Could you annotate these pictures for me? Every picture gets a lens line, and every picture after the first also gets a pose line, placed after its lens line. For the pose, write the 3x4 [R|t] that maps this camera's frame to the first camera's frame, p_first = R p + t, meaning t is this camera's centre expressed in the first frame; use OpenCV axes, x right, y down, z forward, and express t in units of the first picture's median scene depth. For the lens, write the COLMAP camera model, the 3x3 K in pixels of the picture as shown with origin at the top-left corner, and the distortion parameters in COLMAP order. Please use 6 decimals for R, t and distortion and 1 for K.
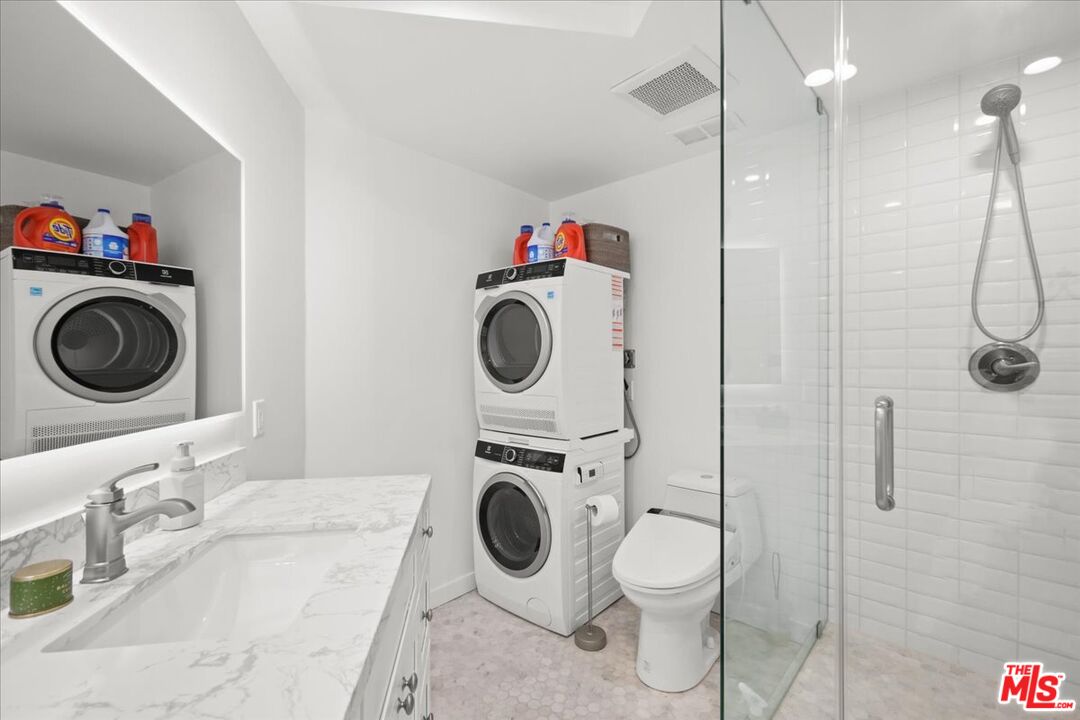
lens RADIAL K [[469.4, 0, 540.7], [0, 469.4, 359.3], [0, 0, 1]] dist [0.001889, 0.000417]
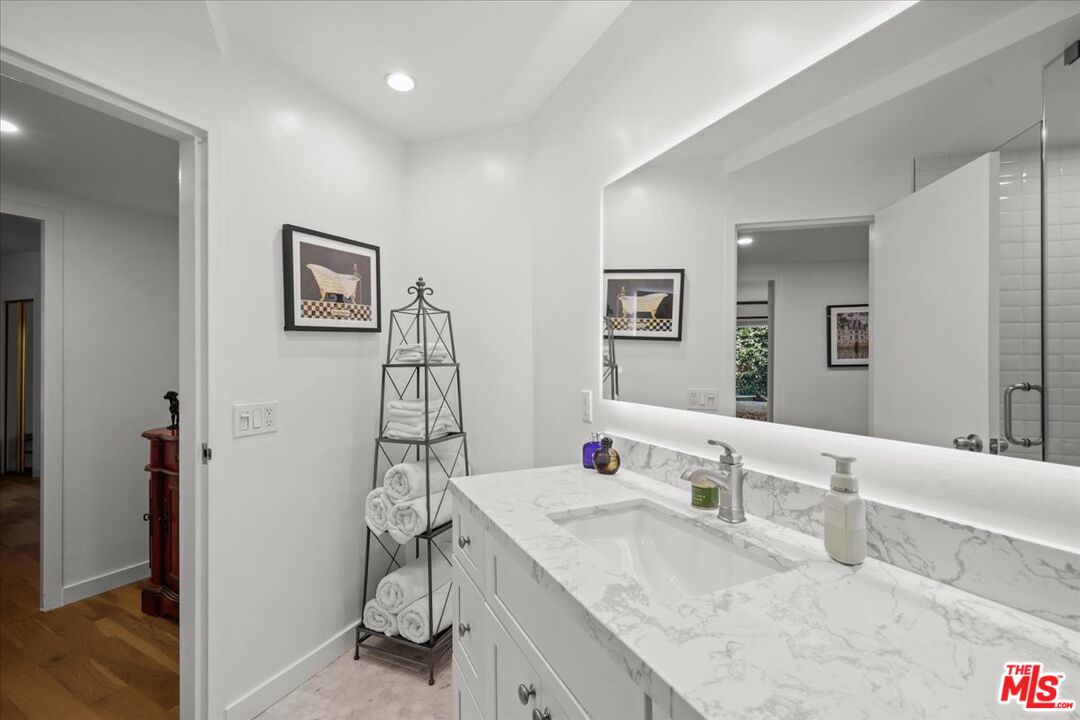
lens RADIAL K [[469.4, 0, 538.9], [0, 469.4, 359.0], [0, 0, 1]] dist [0.001889, 0.000417]
pose [[-0.957241, 0.008425, -0.289168, -0.008933], [0.009110, 0.999958, -0.001024, 0.002053], [0.289147, -0.003615, -0.957278, 0.783428]]
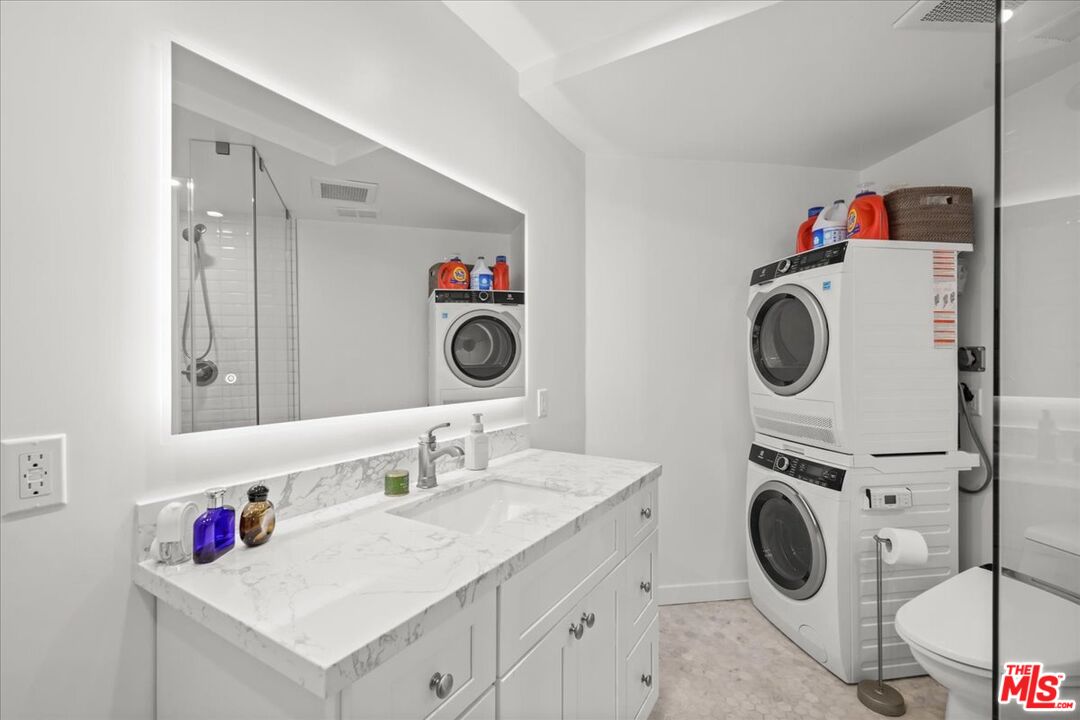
lens RADIAL K [[469.4, 0, 538.4], [0, 469.4, 362.1], [0, 0, 1]] dist [0.001889, 0.000417]
pose [[0.761659, 0.008226, -0.647926, 0.178795], [-0.002288, 0.999947, 0.010005, -0.002301], [0.647974, -0.006138, 0.761638, -0.012757]]
